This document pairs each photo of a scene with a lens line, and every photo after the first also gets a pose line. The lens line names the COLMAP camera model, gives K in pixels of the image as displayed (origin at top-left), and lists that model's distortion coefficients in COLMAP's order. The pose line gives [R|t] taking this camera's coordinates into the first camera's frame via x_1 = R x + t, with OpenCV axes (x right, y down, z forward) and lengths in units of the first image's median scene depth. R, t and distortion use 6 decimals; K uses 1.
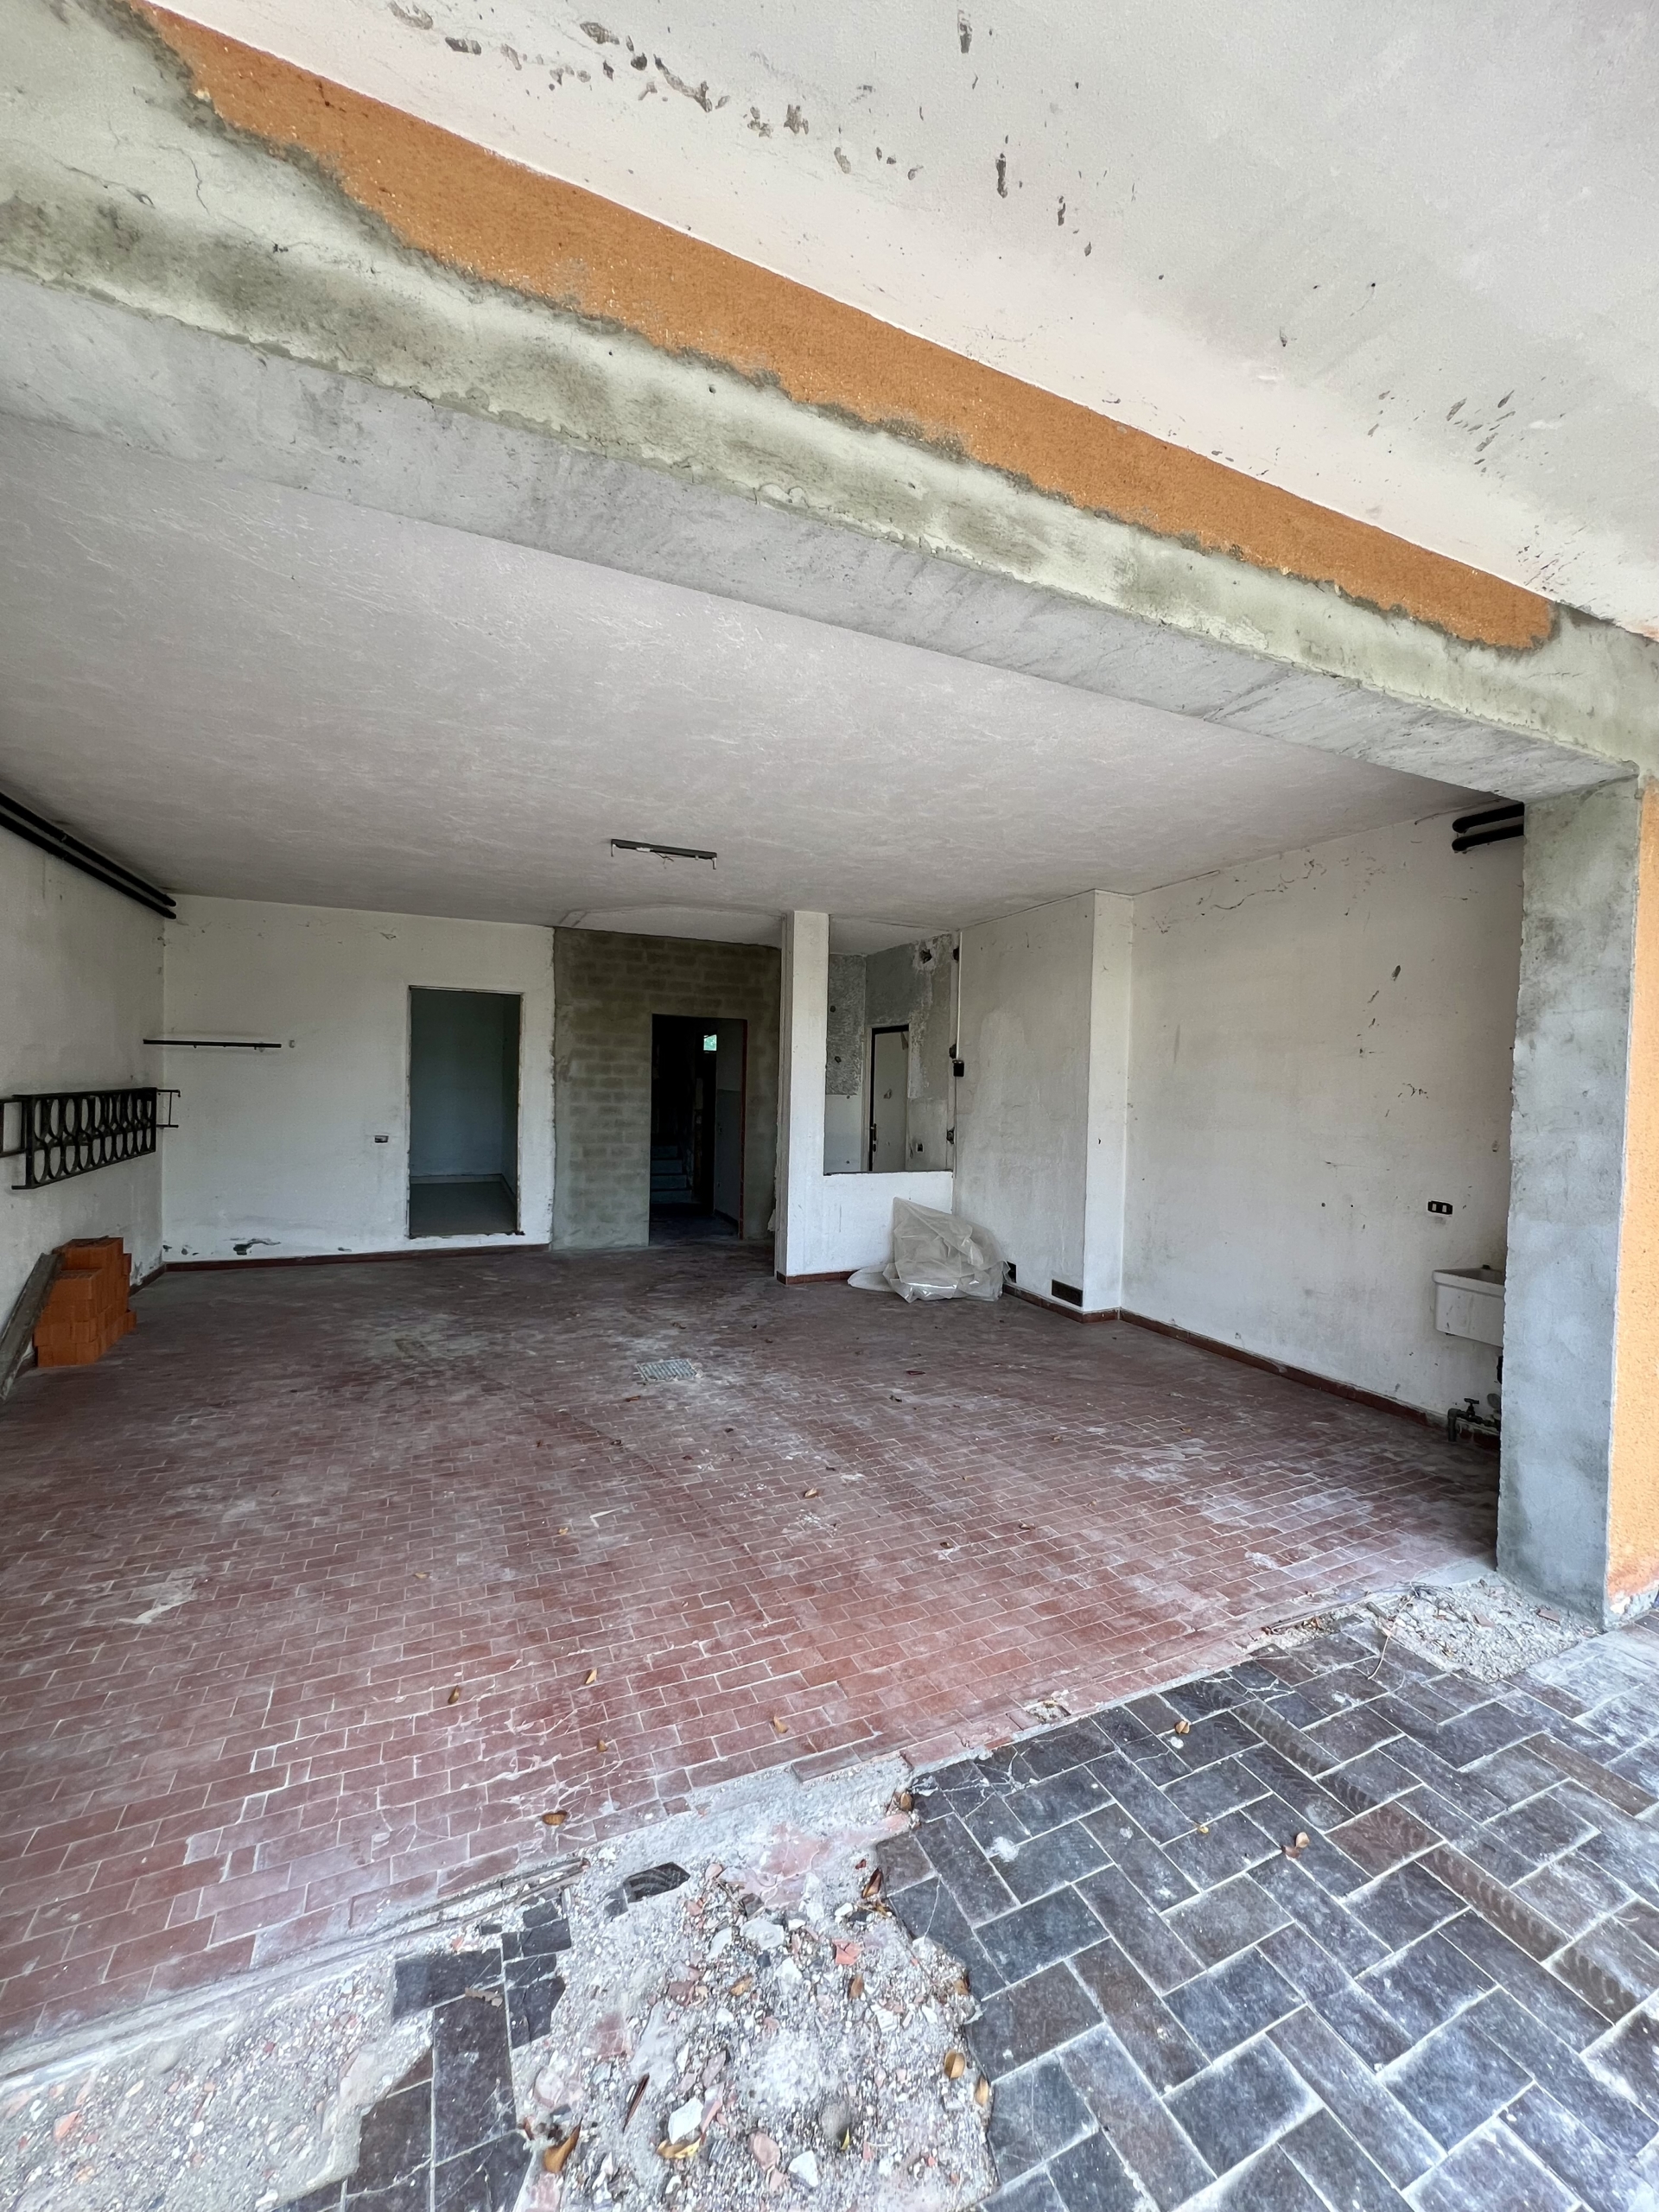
lens RADIAL K [[879.9, 0, 829.5], [0, 879.9, 1106.0], [0, 0, 1]] dist [0.000410, -0.000010]
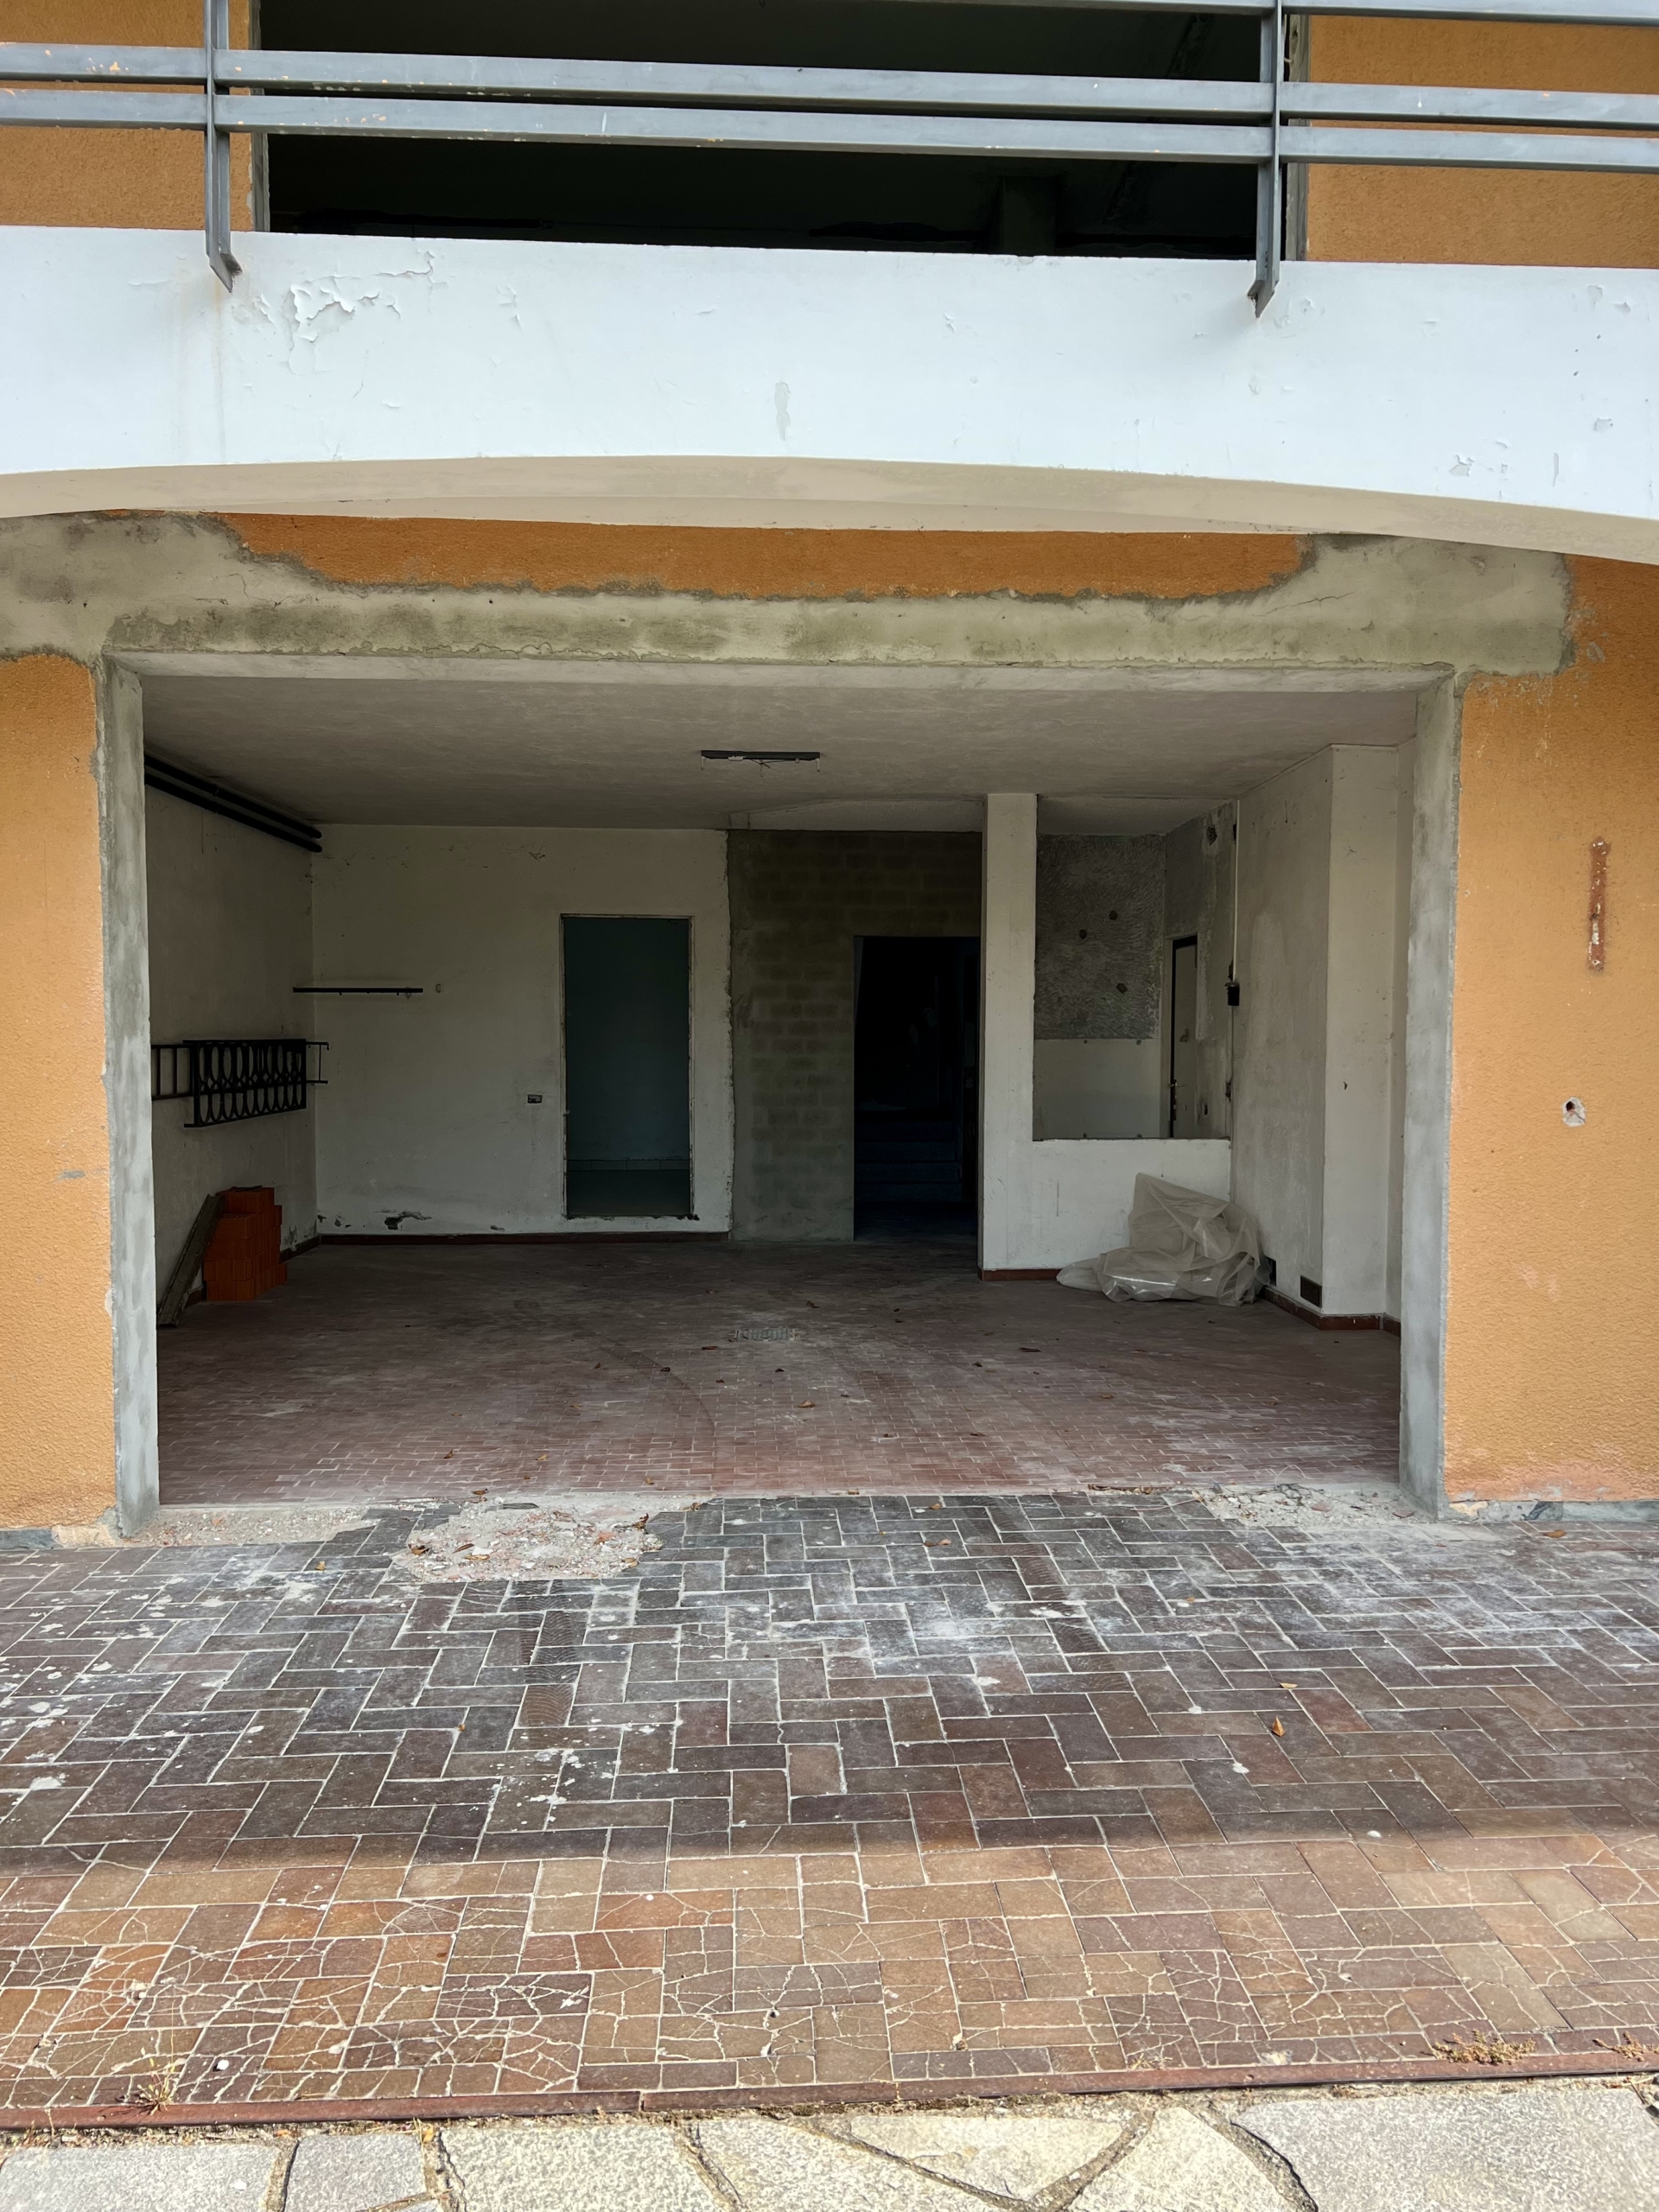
lens RADIAL K [[1626.6, 0, 840.9], [0, 1626.6, 1135.7], [0, 0, 1]] dist [0.120287, -0.290187]
pose [[0.933681, 0.001427, -0.358102, 0.596623], [0.009059, 0.999578, 0.027602, 0.059646], [0.357990, -0.029015, 0.933274, -0.650424]]
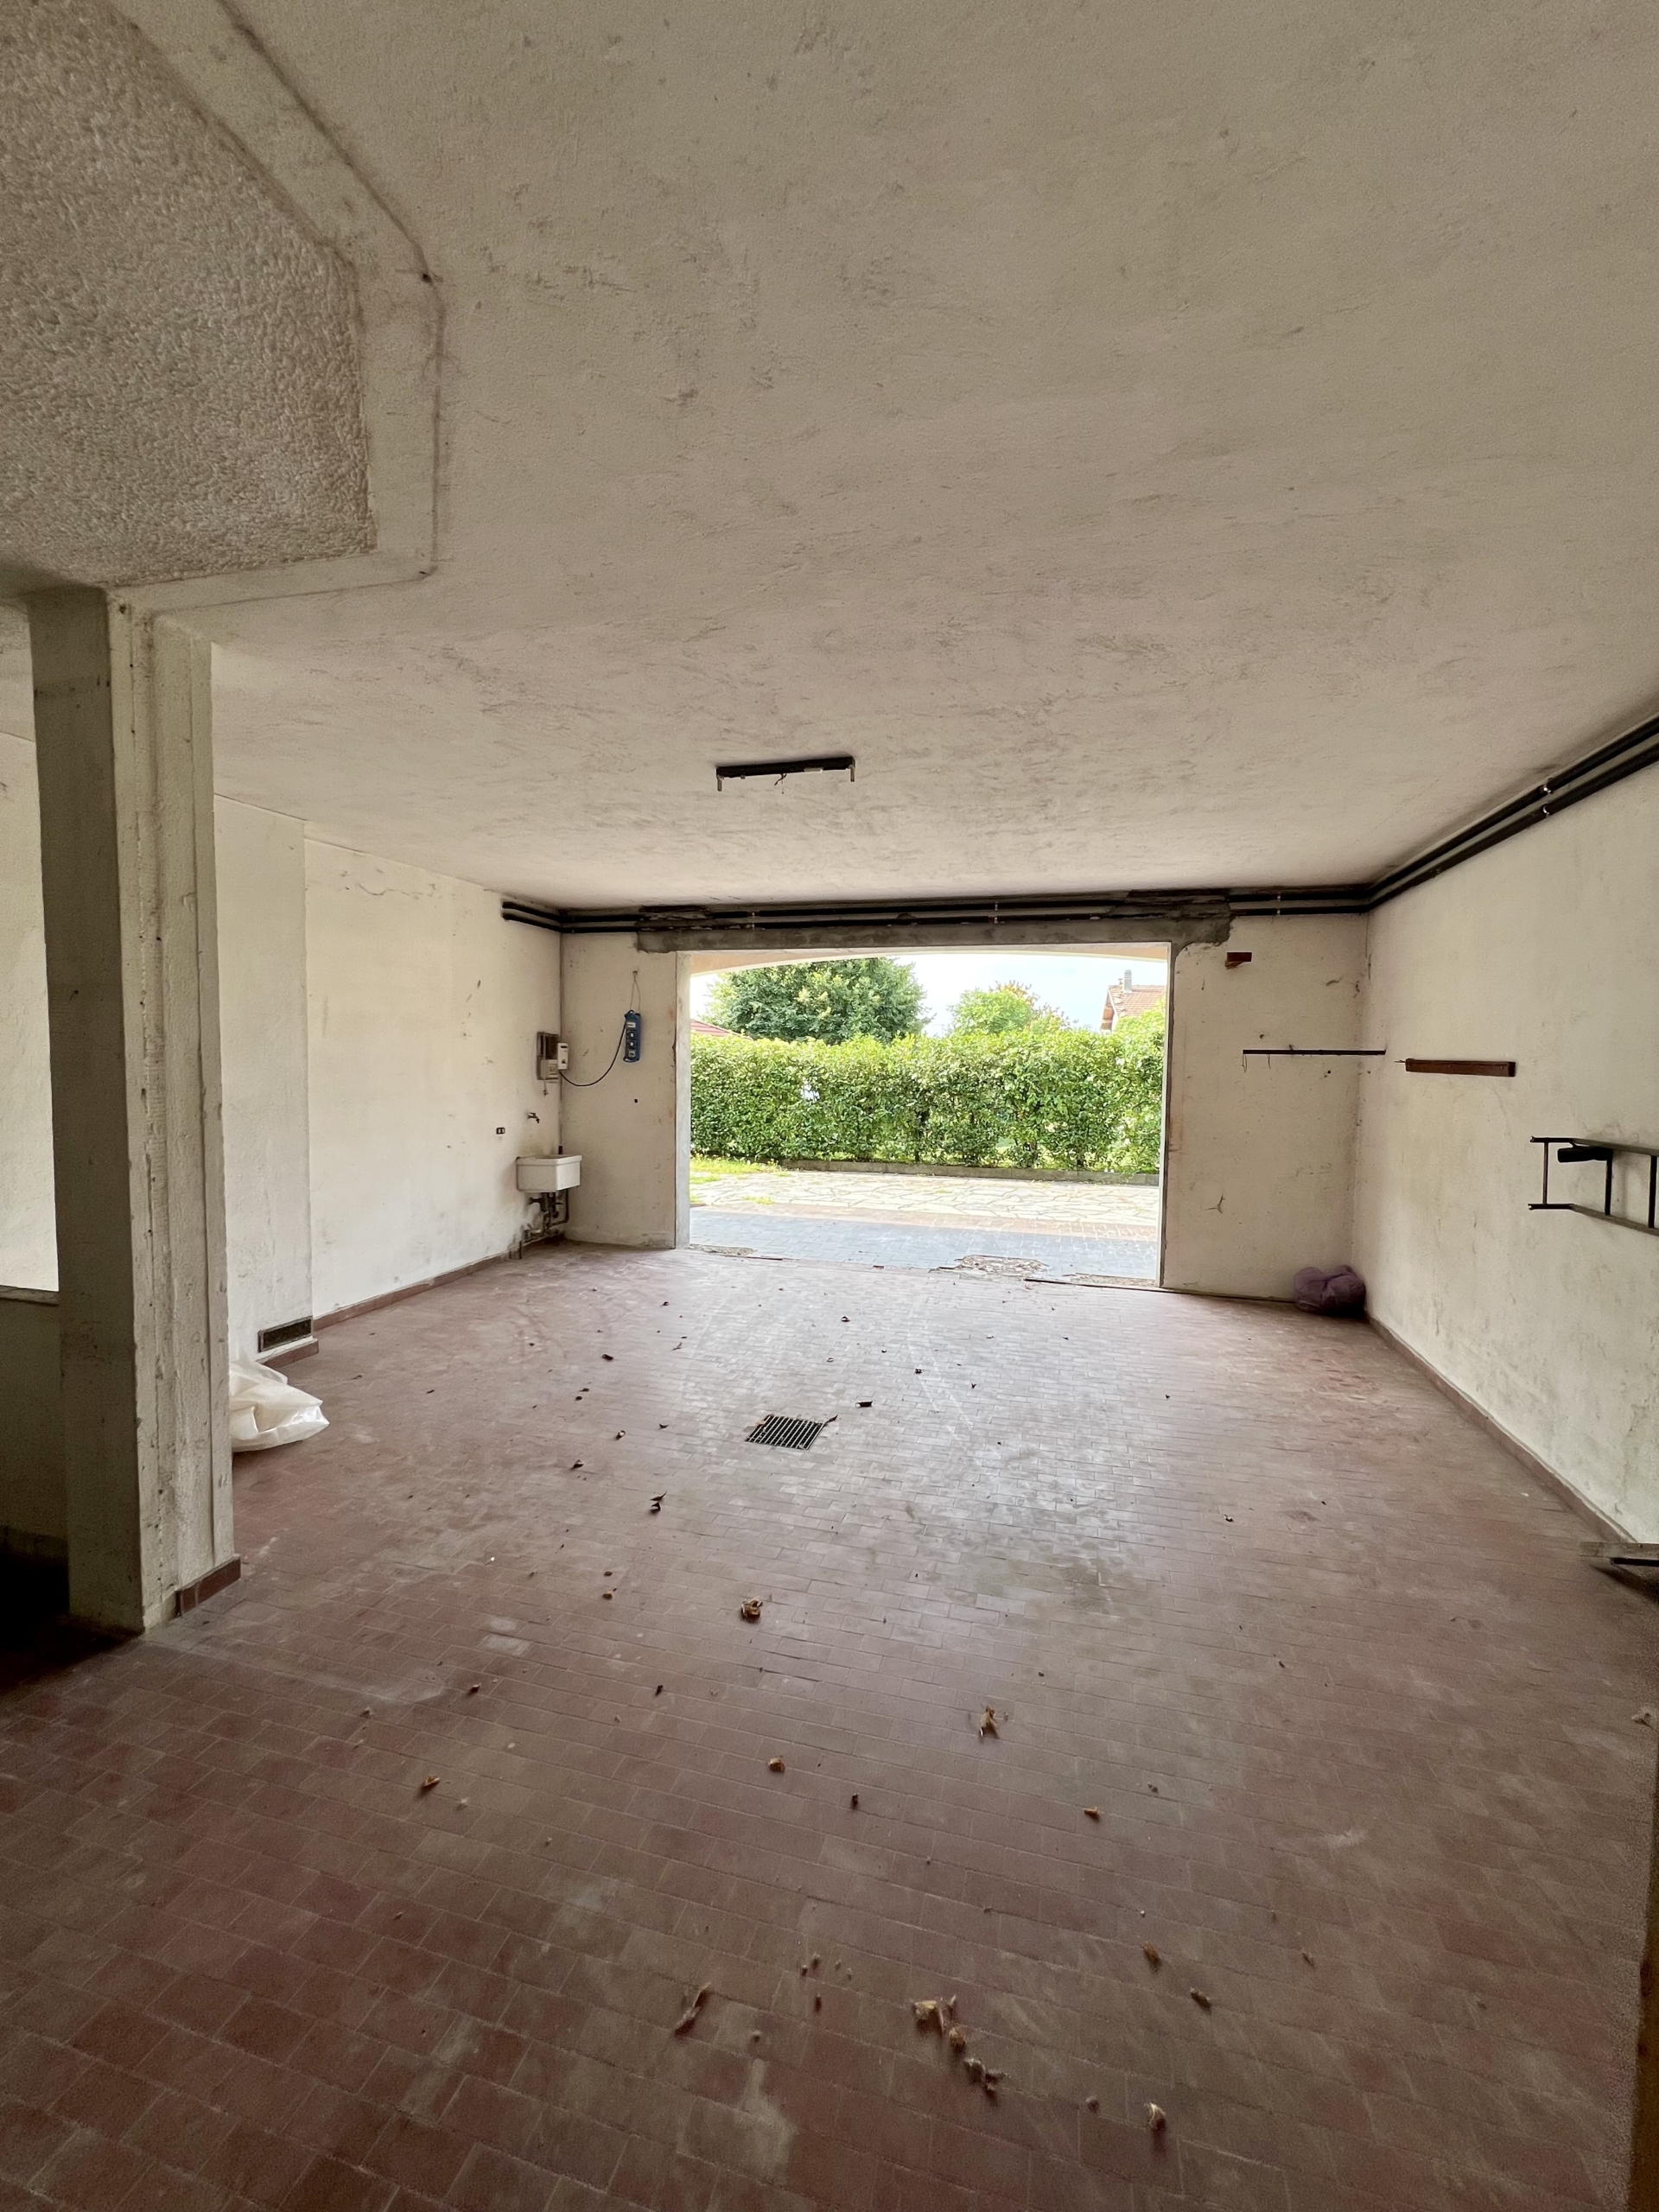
lens RADIAL K [[879.9, 0, 829.5], [0, 879.9, 1106.0], [0, 0, 1]] dist [0.000410, -0.000010]
pose [[-0.764481, -0.072579, 0.640547, -0.854999], [-0.012515, 0.995126, 0.097819, -0.103201], [-0.644525, 0.066764, -0.761663, 1.868167]]
